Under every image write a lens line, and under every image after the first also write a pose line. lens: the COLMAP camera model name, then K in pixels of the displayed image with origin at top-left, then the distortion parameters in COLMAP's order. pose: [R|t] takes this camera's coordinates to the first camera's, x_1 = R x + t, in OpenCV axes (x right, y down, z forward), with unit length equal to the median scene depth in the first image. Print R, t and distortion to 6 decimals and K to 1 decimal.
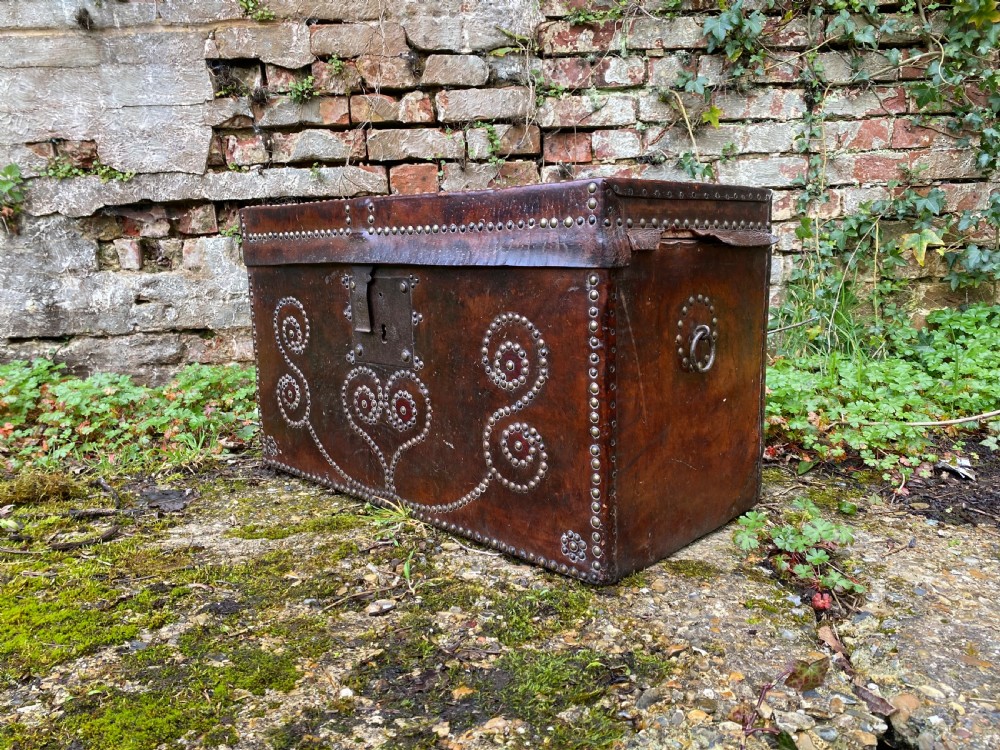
lens RADIAL K [[767.9, 0, 502.4], [0, 767.9, 376.6], [0, 0, 1]] dist [0.018392, -0.019803]
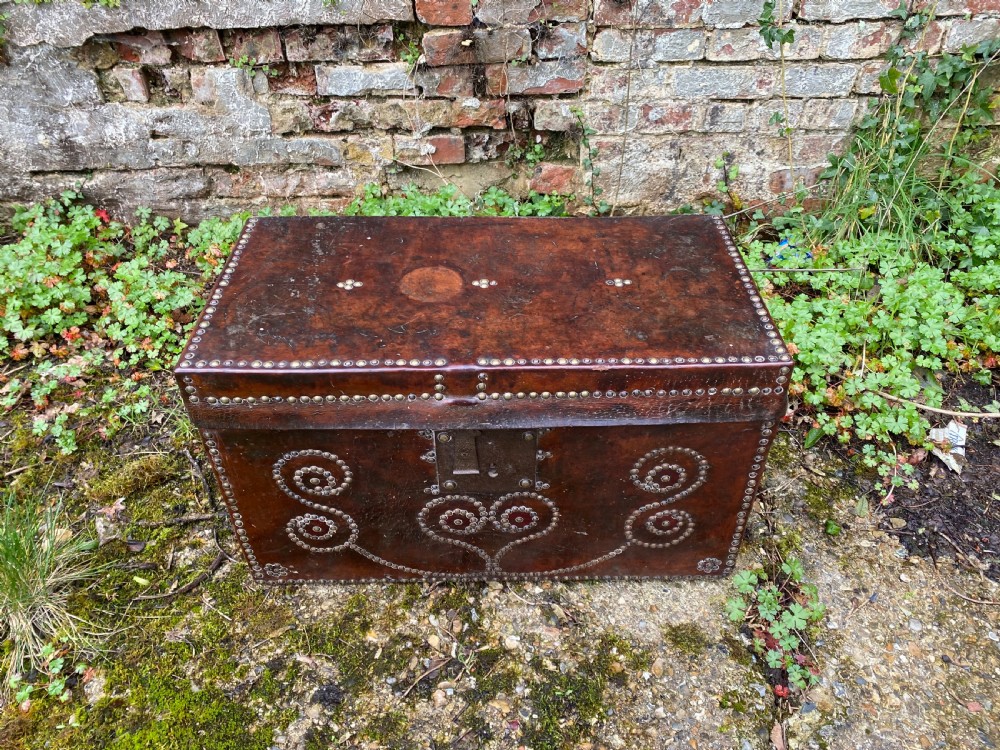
lens RADIAL K [[767.9, 0, 502.6], [0, 767.9, 375.5], [0, 0, 1]] dist [0.018392, -0.019803]
pose [[0.999328, 0.029727, -0.021462, -0.029053], [-0.014431, 0.857013, 0.515092, -0.533692], [0.033705, -0.514436, 0.856866, 0.090224]]
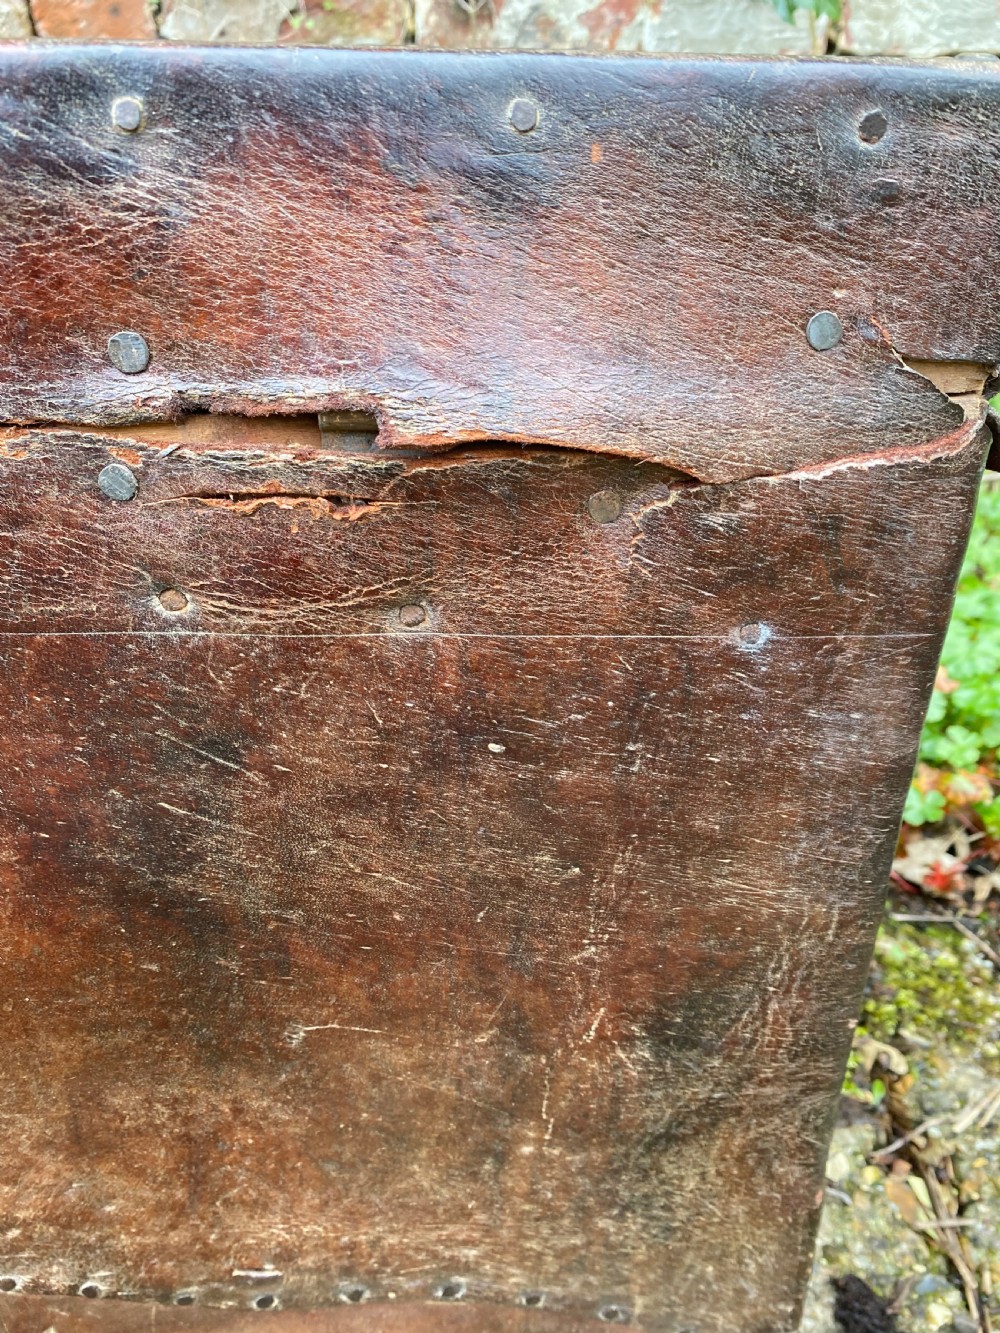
lens RADIAL K [[1023.6, 0, 507.5], [0, 1023.6, 642.6], [0, 0, 1]] dist [0.018392, -0.019803]
pose [[0.999820, 0.009139, 0.016625, 0.145795], [-0.013453, 0.959416, 0.281674, -0.147658], [-0.013377, -0.281847, 0.959366, 0.603162]]
